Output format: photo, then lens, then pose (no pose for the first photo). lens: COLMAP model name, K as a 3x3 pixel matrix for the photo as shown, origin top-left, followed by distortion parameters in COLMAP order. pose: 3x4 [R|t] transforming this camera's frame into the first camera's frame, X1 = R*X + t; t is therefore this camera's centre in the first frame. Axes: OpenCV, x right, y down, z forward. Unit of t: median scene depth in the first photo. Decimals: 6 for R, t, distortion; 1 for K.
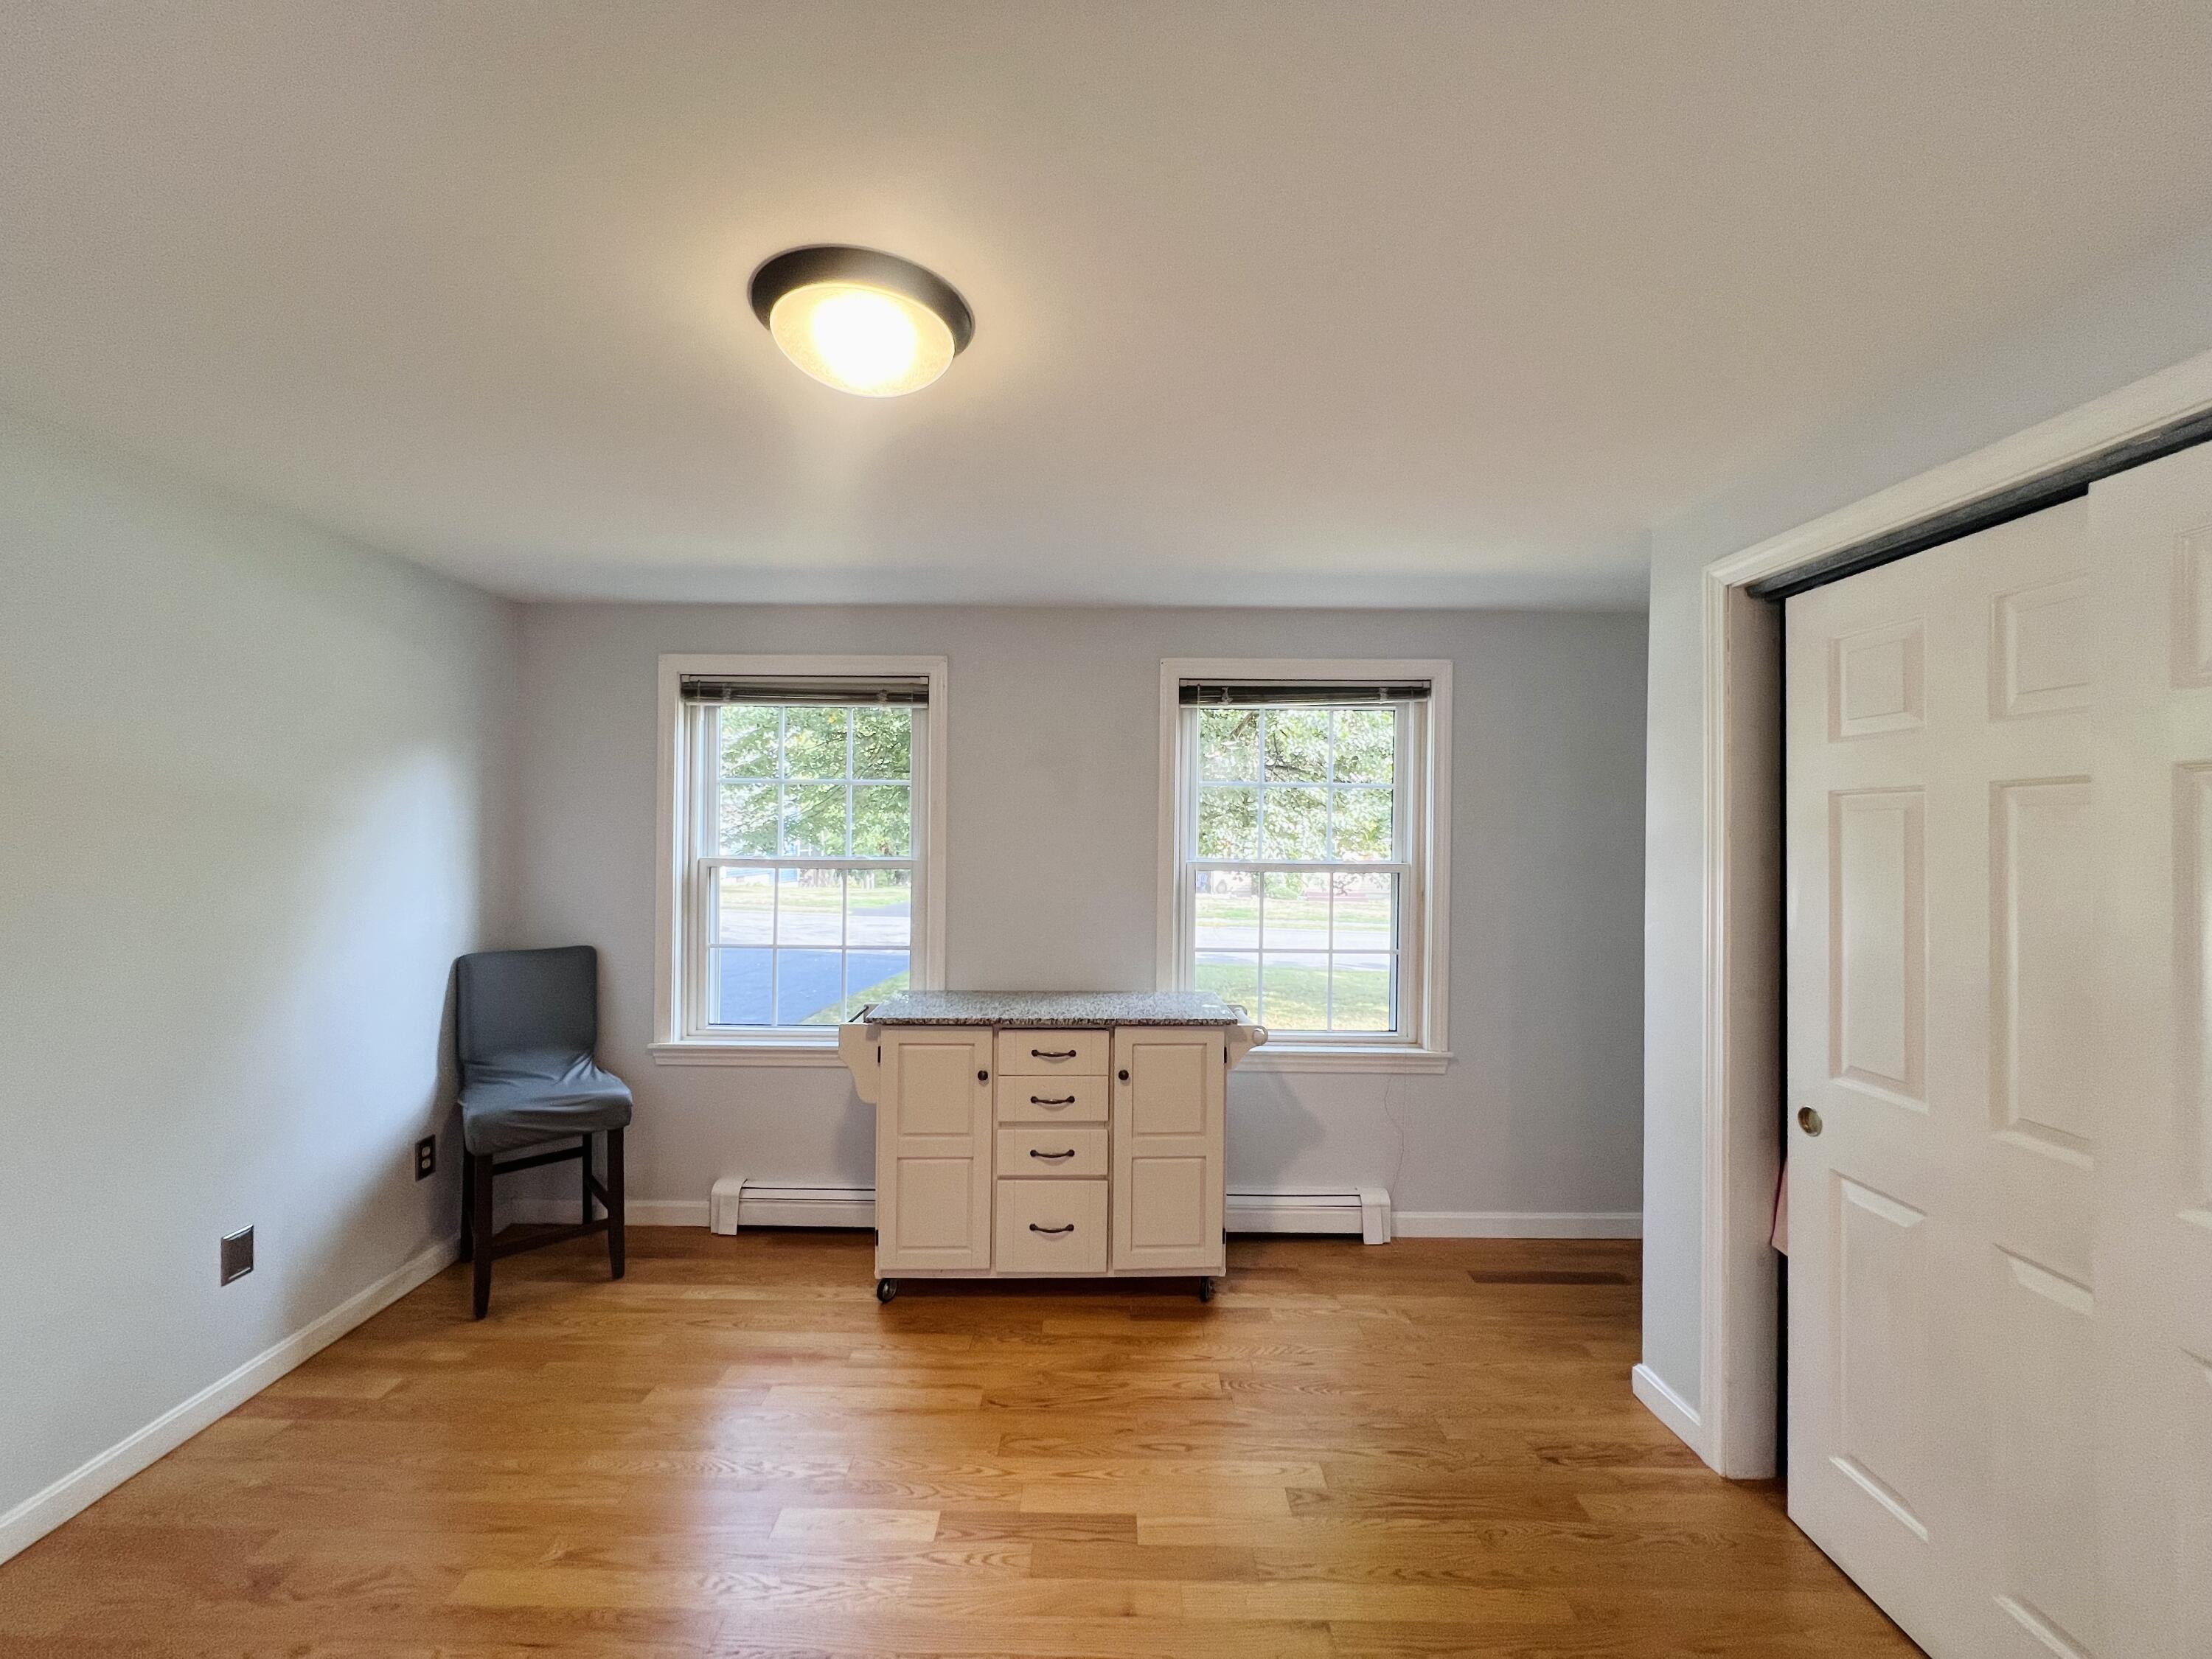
lens RADIAL K [[888.7, 0, 1106.0], [0, 888.7, 829.5], [0, 0, 1]] dist [0.000038, 0.000106]
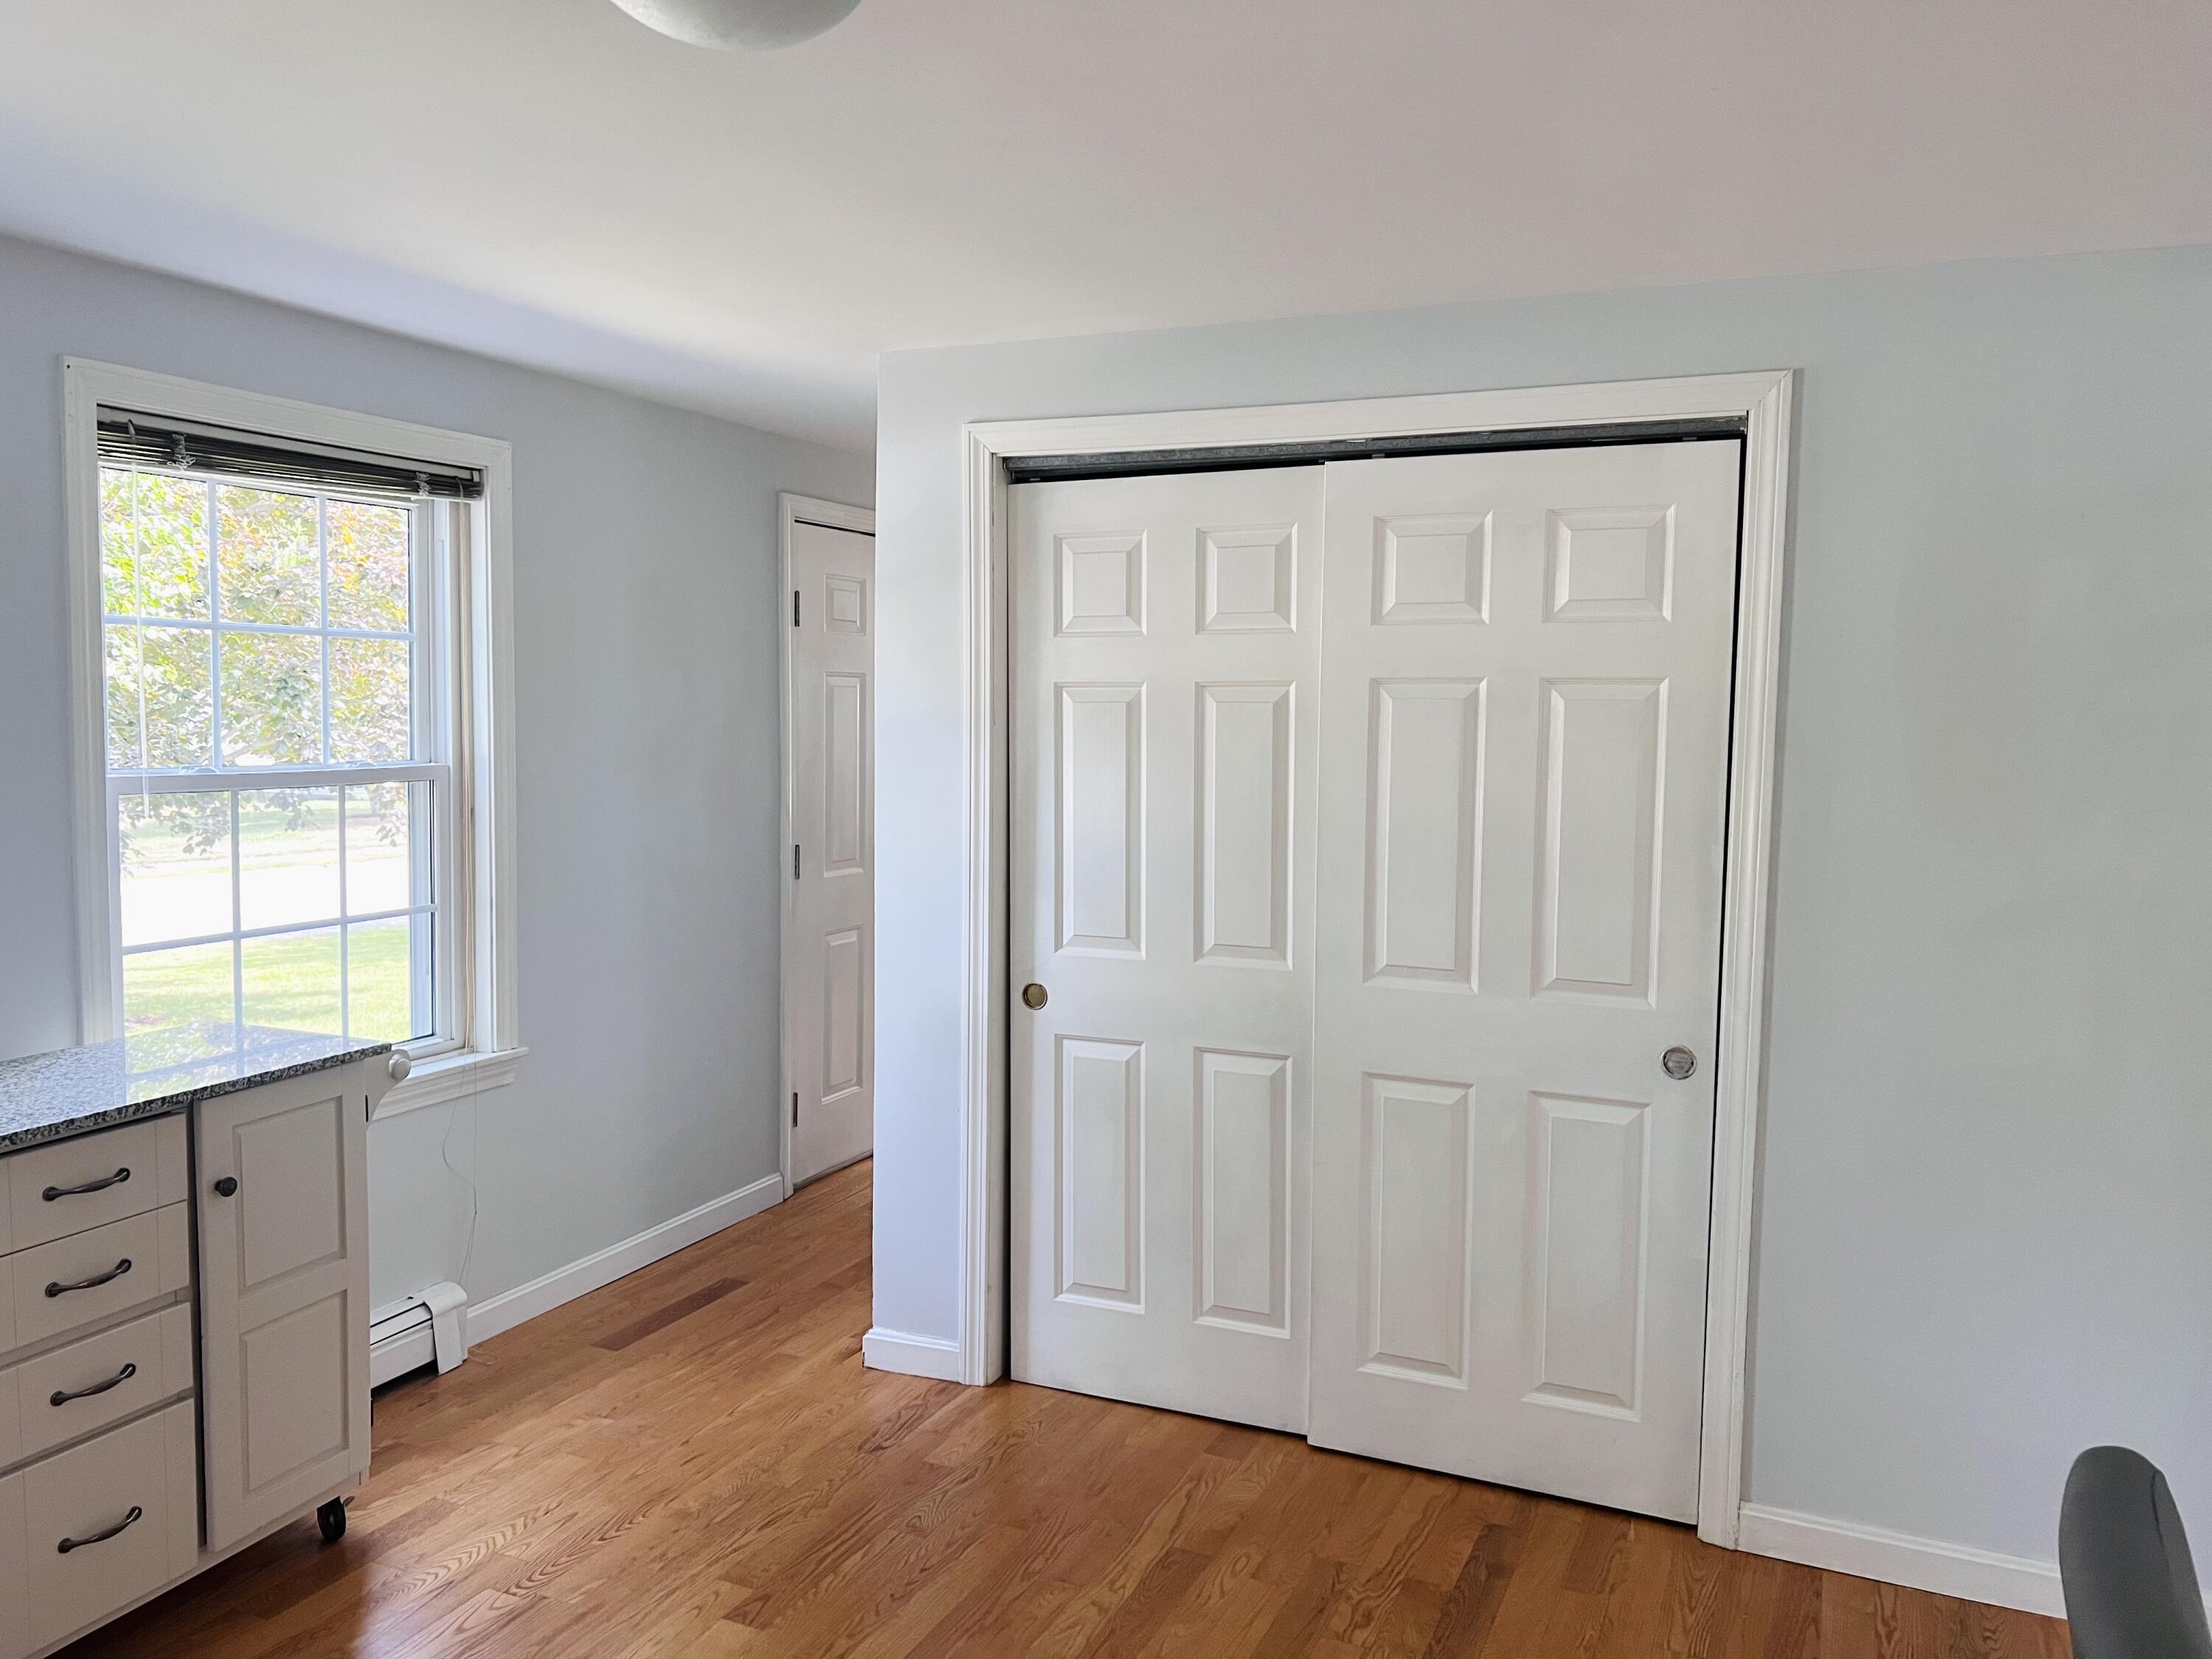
lens RADIAL K [[1672.4, 0, 1106.0], [0, 1672.4, 829.5], [0, 0, 1]] dist [0.024813, -0.002596]
pose [[0.407058, -0.074555, 0.910354, -0.646755], [-0.010636, 0.996209, 0.086342, -0.026290], [-0.913340, -0.044829, 0.404722, 0.123973]]
